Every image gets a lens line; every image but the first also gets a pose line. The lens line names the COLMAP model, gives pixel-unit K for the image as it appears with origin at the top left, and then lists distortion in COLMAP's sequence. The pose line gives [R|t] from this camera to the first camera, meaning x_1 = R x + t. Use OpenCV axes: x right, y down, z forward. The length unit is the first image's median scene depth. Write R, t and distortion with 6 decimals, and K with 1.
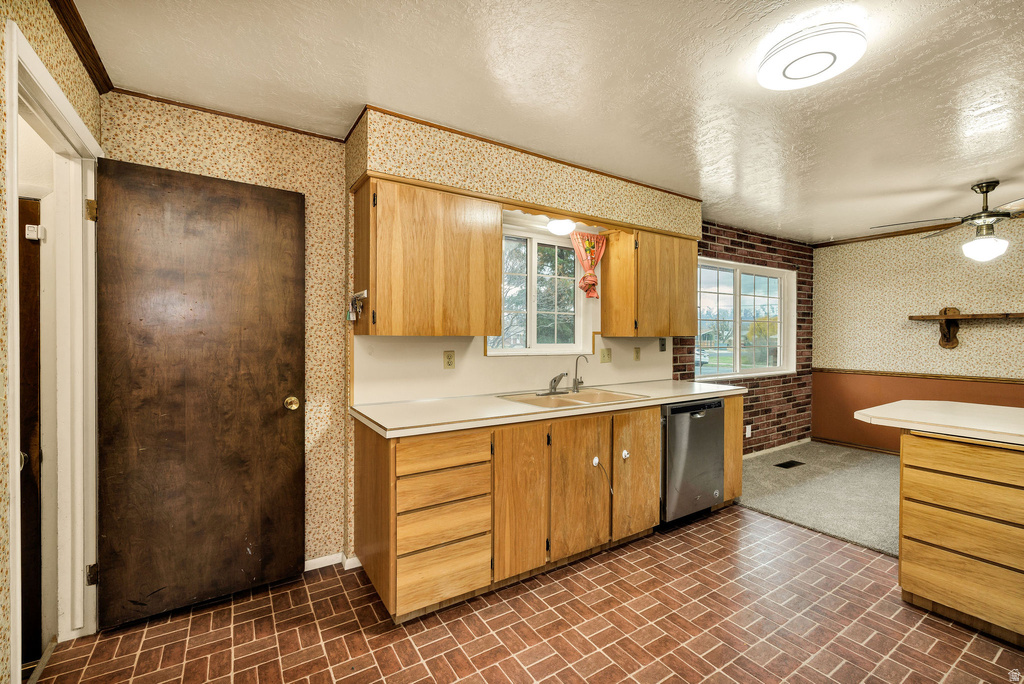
lens RADIAL K [[380.1, 0, 513.8], [0, 380.1, 340.5], [0, 0, 1]] dist [-0.001927, -0.000026]
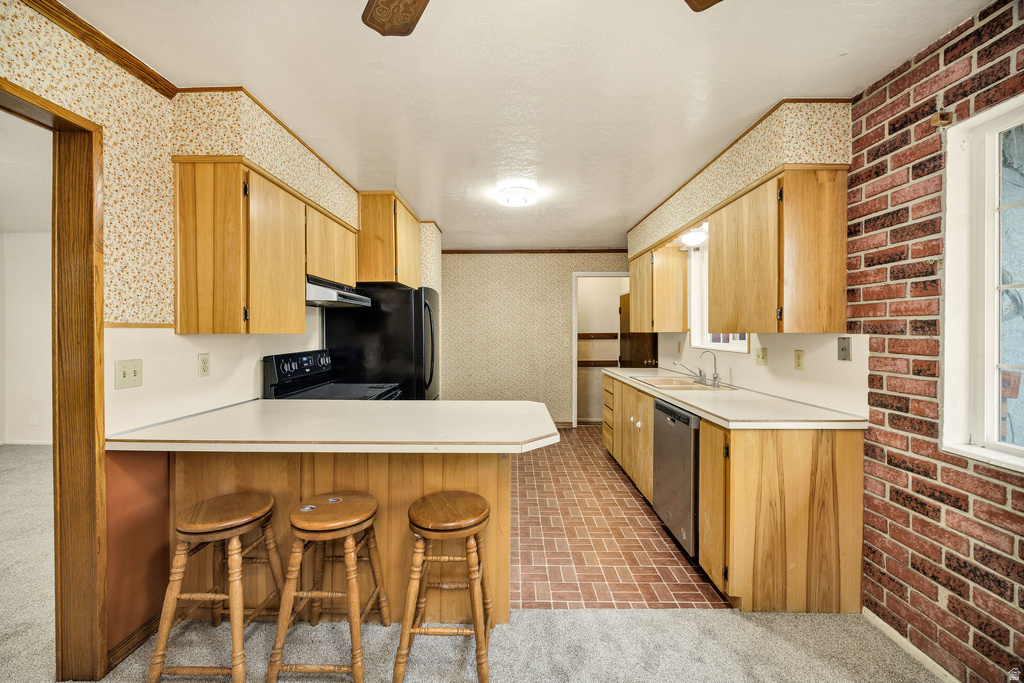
lens RADIAL K [[397.0, 0, 490.5], [0, 397.0, 333.2], [0, 0, 1]] dist [-0.006478, 0.000549]
pose [[-0.536977, 0.002834, -0.843592, 0.978016], [-0.009354, 0.999913, 0.009313, -0.010028], [0.843545, 0.012892, -0.536904, 0.747756]]
